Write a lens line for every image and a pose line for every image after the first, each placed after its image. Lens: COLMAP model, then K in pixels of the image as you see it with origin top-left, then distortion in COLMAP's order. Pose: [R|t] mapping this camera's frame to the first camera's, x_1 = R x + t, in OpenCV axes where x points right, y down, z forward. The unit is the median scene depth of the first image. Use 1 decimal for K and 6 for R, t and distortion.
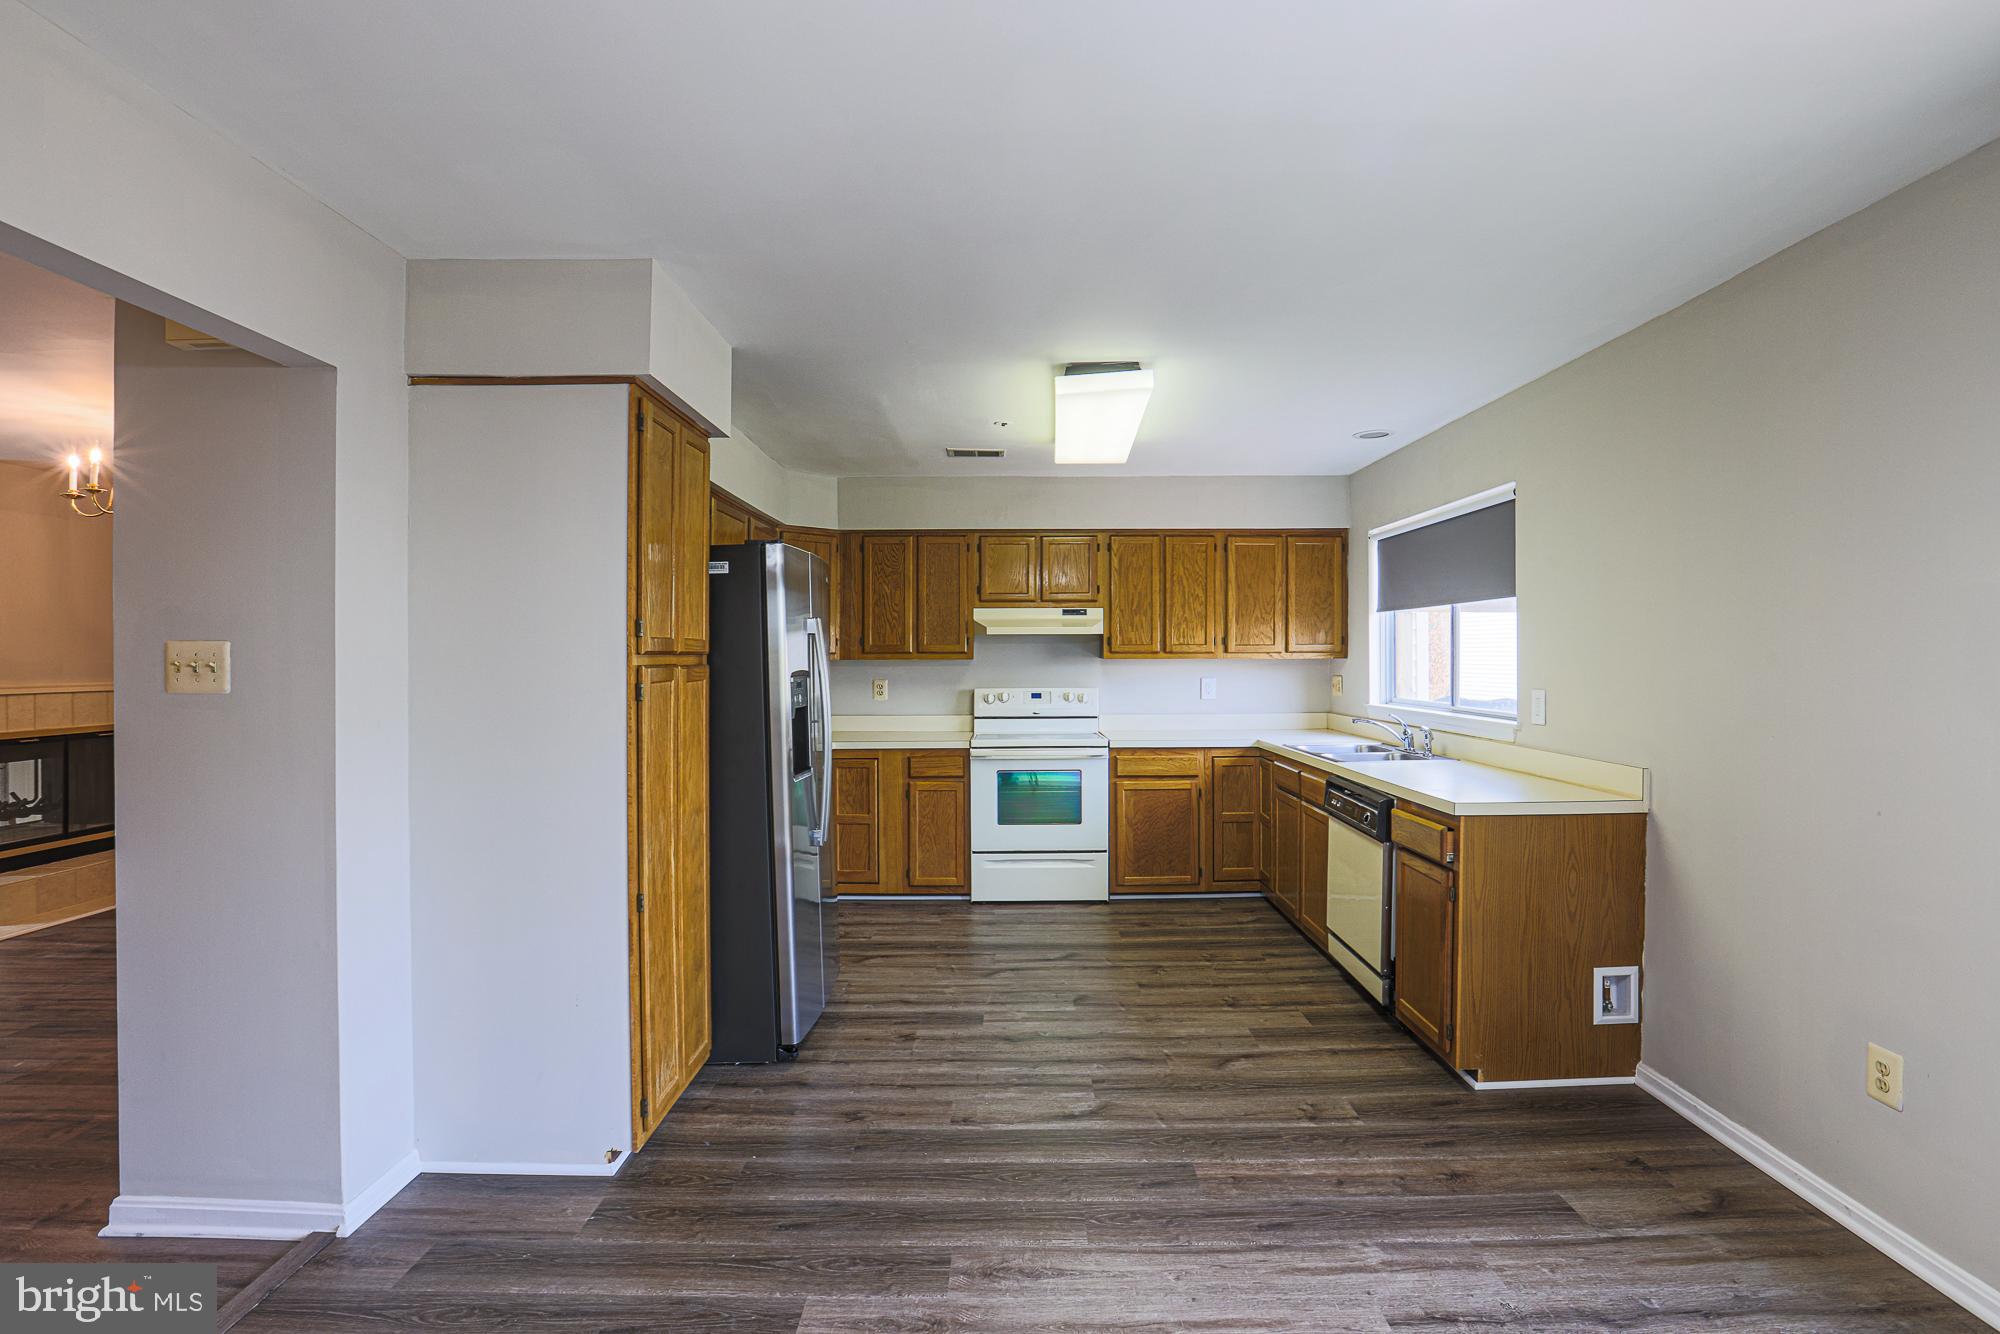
lens RADIAL K [[948.2, 0, 993.3], [0, 948.2, 657.5], [0, 0, 1]] dist [-0.053160, 0.018078]
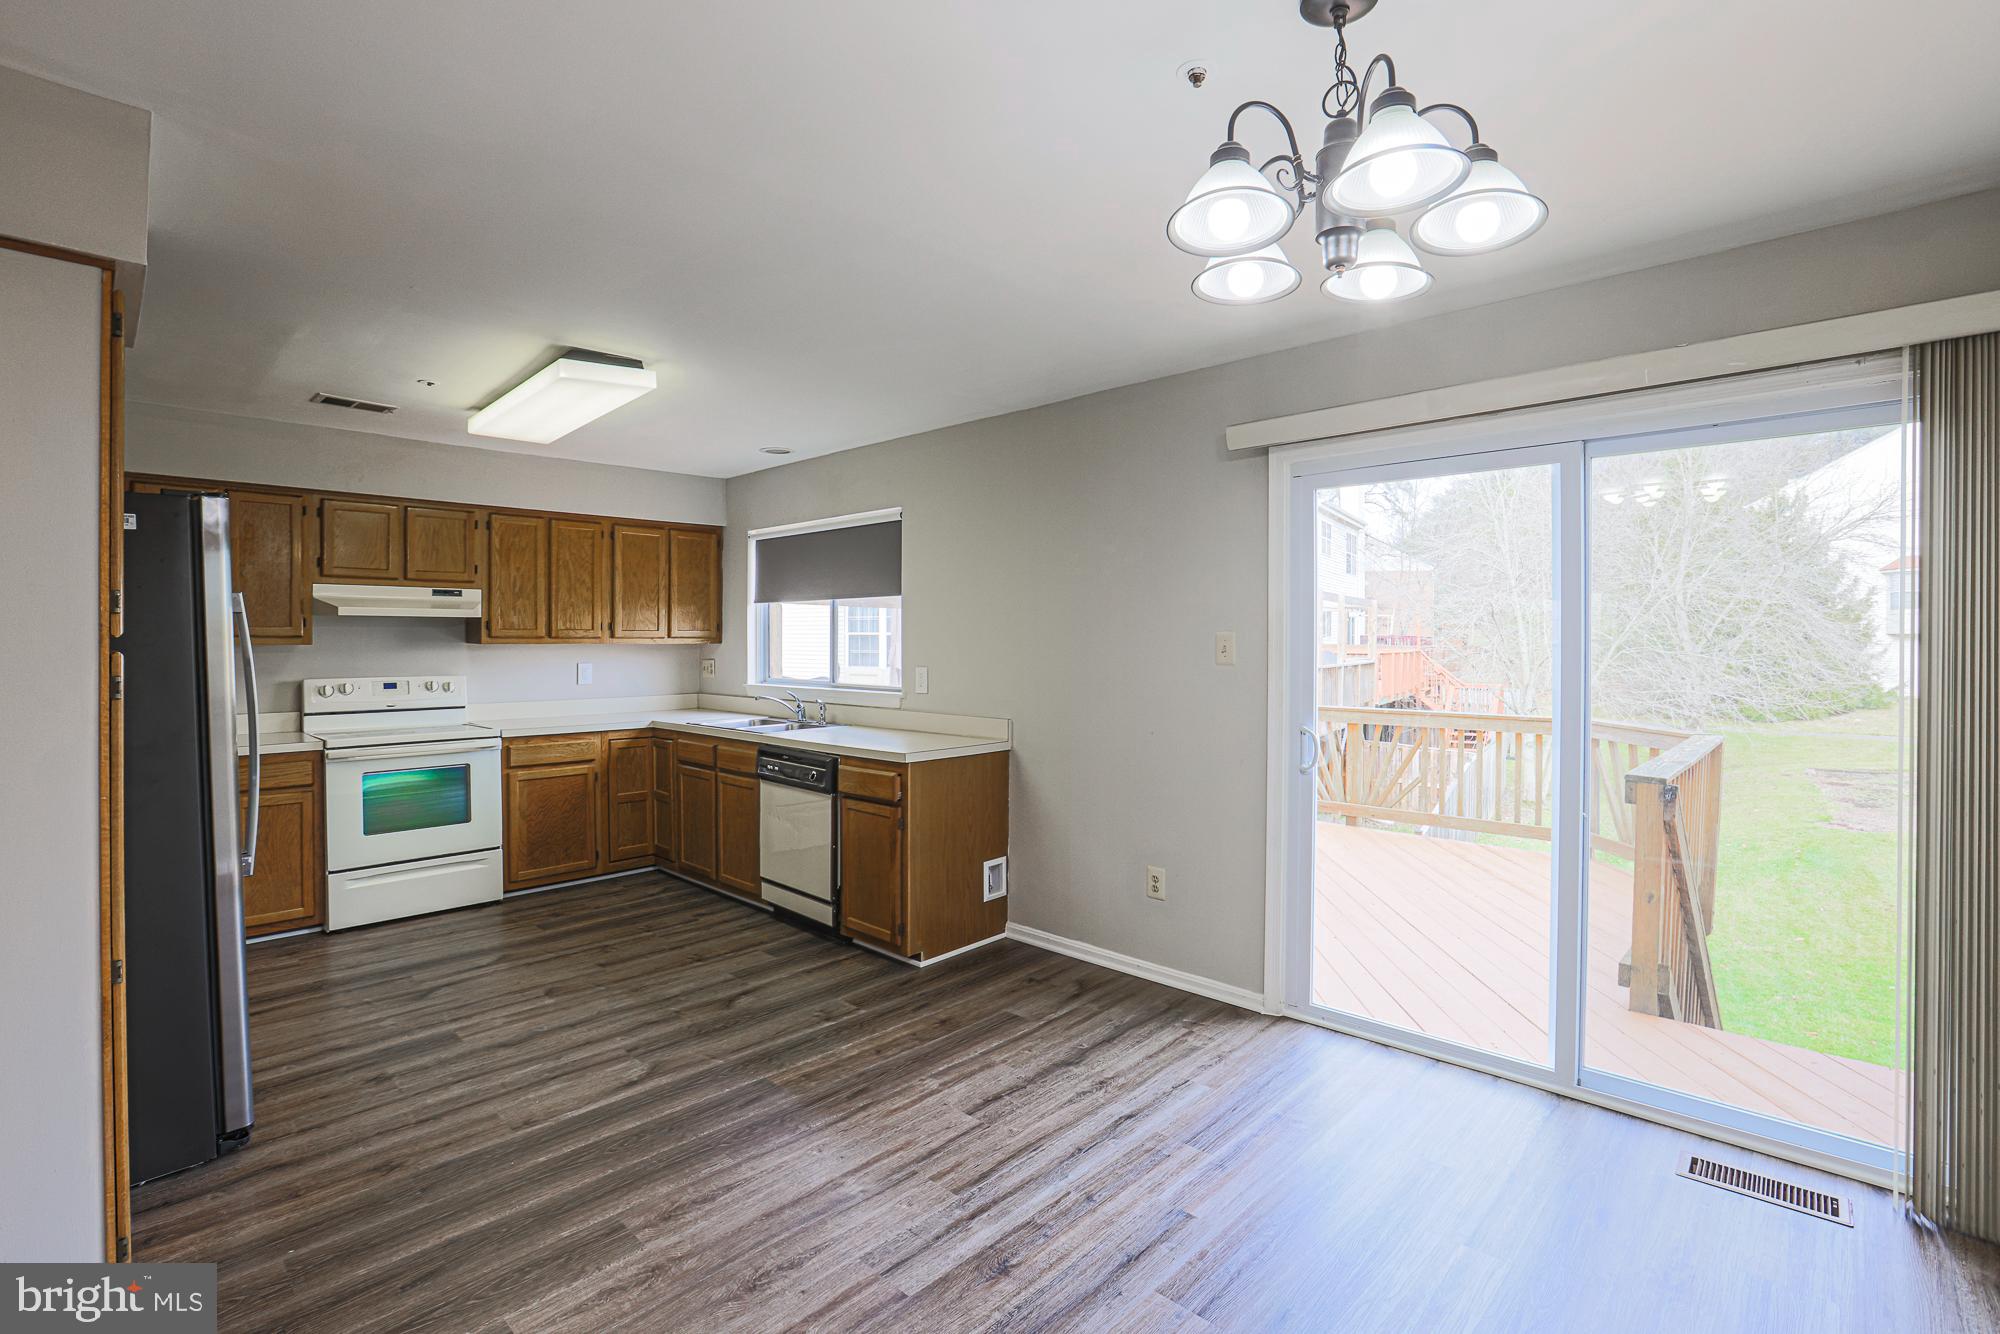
lens RADIAL K [[930.2, 0, 1039.7], [0, 930.2, 642.7], [0, 0, 1]] dist [-0.055528, 0.021876]
pose [[0.666485, 0.002844, 0.745513, -0.286157], [-0.002866, 0.999995, -0.001252, 0.000276], [-0.745513, -0.001303, 0.666490, -0.009583]]
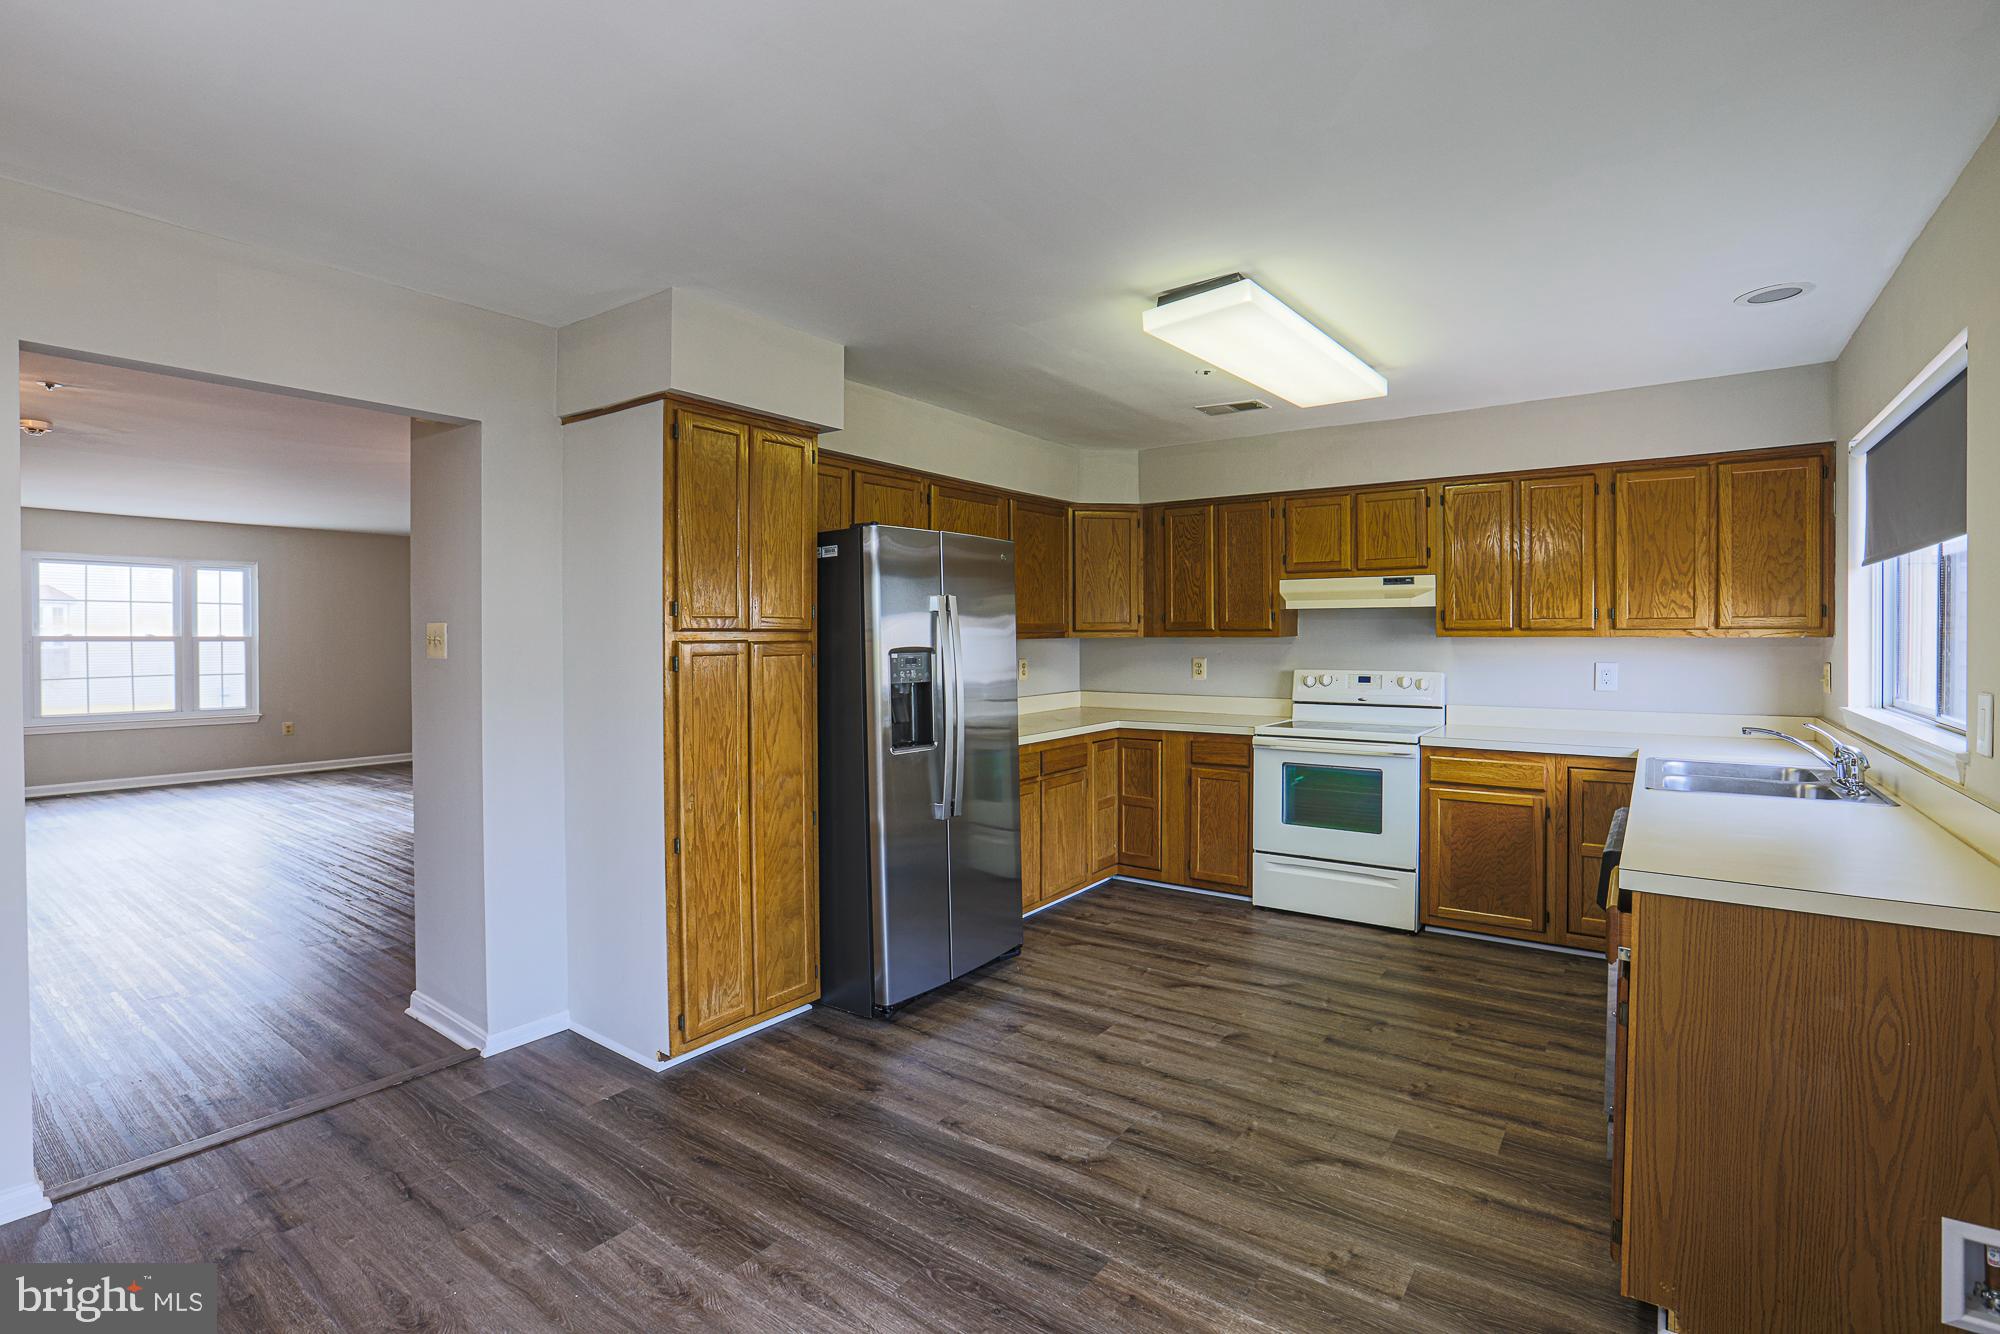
lens RADIAL K [[918.8, 0, 996.0], [0, 918.8, 640.9], [0, 0, 1]] dist [-0.055058, 0.021179]
pose [[0.810122, 0.005997, -0.586231, 0.409227], [-0.001743, 0.999968, 0.007820, -0.000927], [0.586259, -0.005313, 0.810106, 0.218150]]
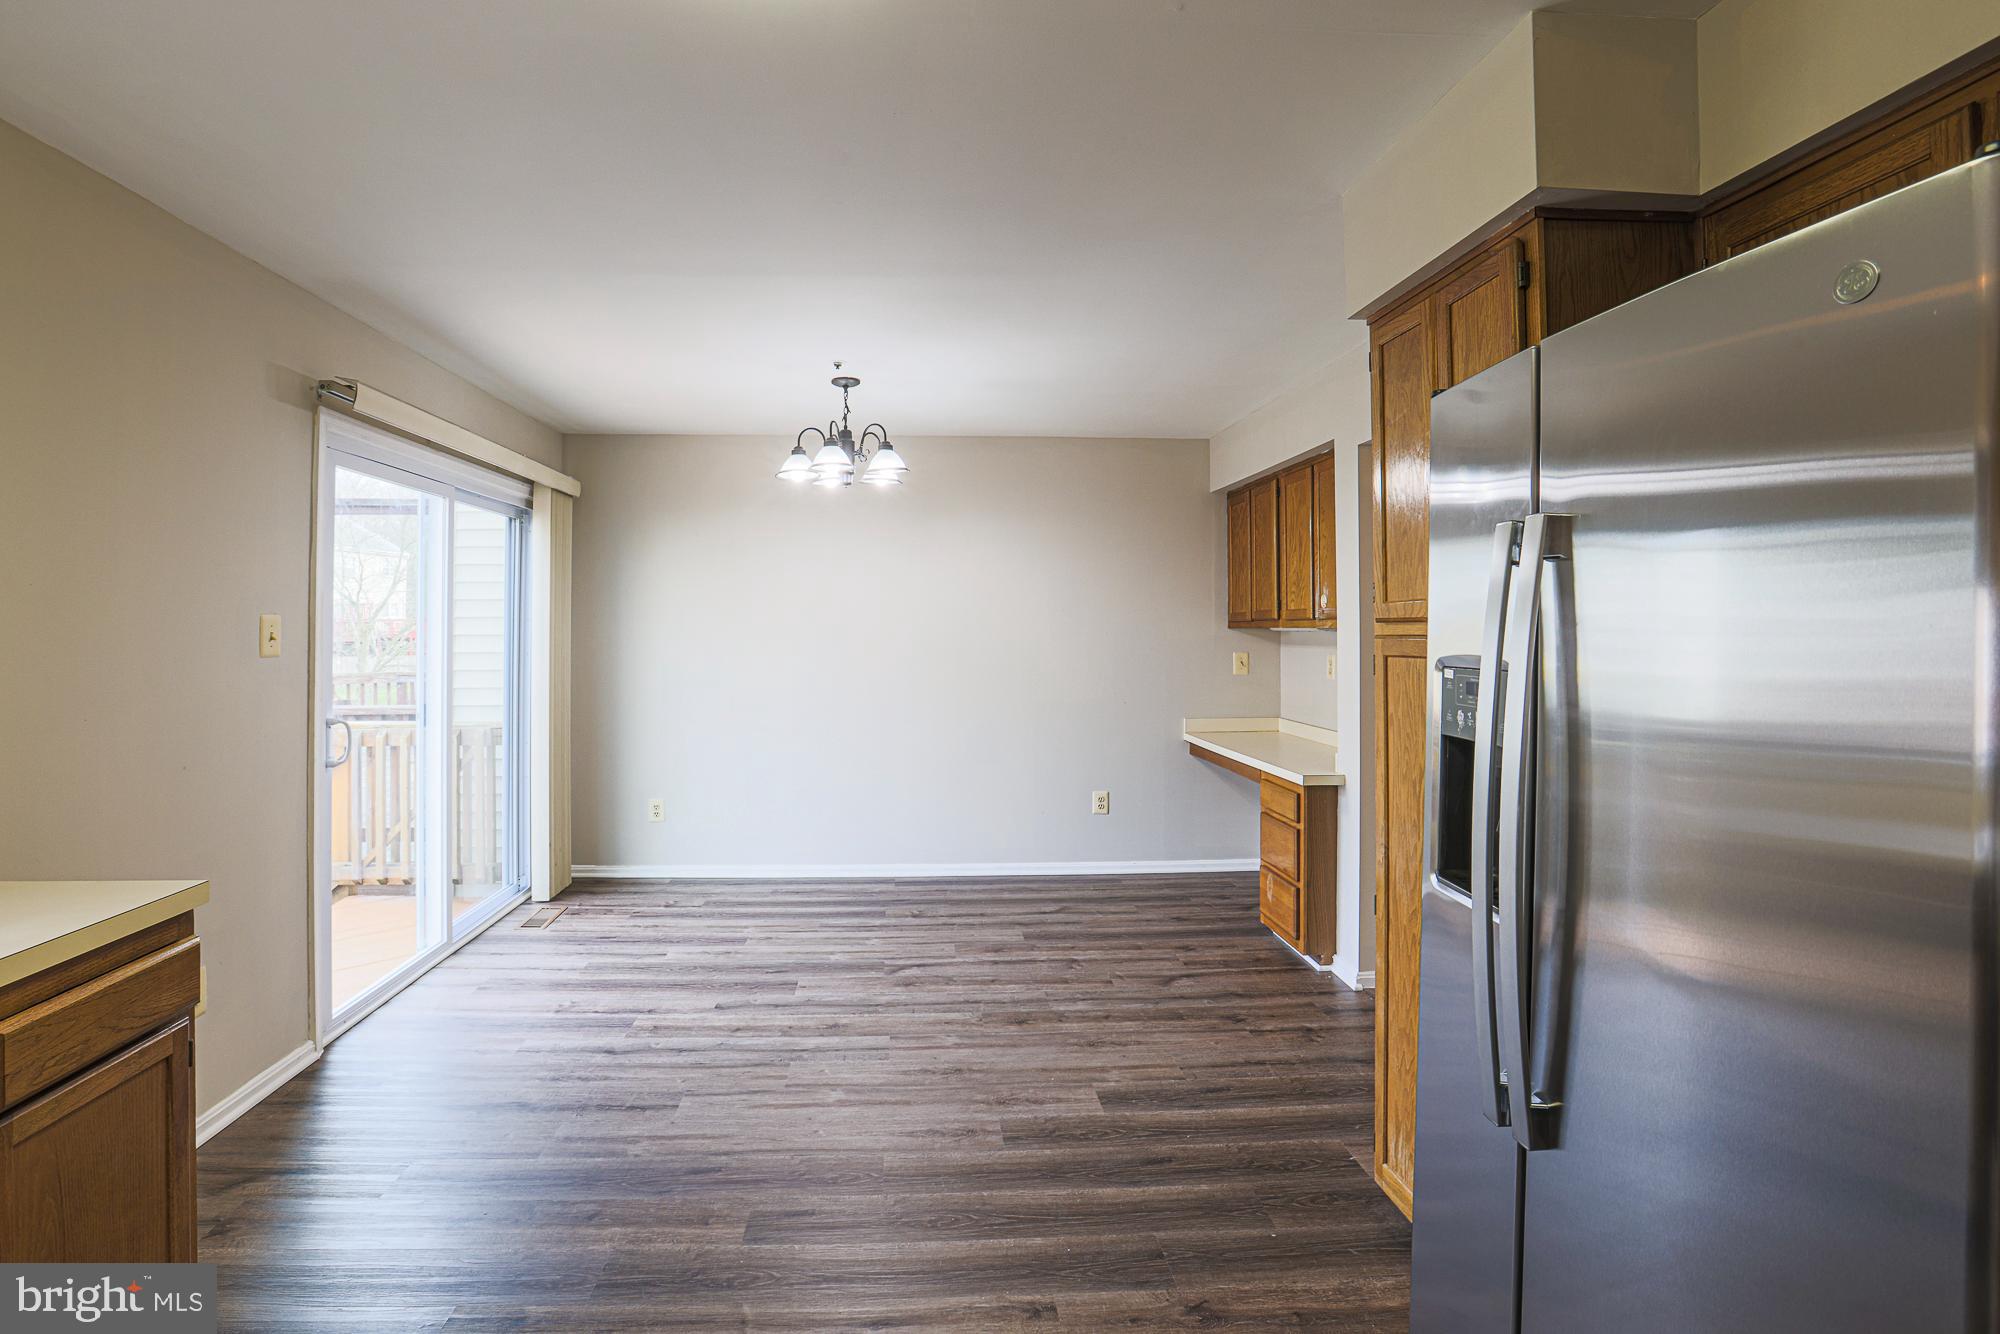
lens RADIAL K [[942.6, 0, 898.9], [0, 942.6, 613.5], [0, 0, 1]] dist [-0.059644, 0.019243]
pose [[-0.999900, 0.003493, -0.013685, 0.058217], [0.003734, 0.999837, -0.017662, 0.000610], [0.013621, -0.017712, -0.999750, 1.271133]]
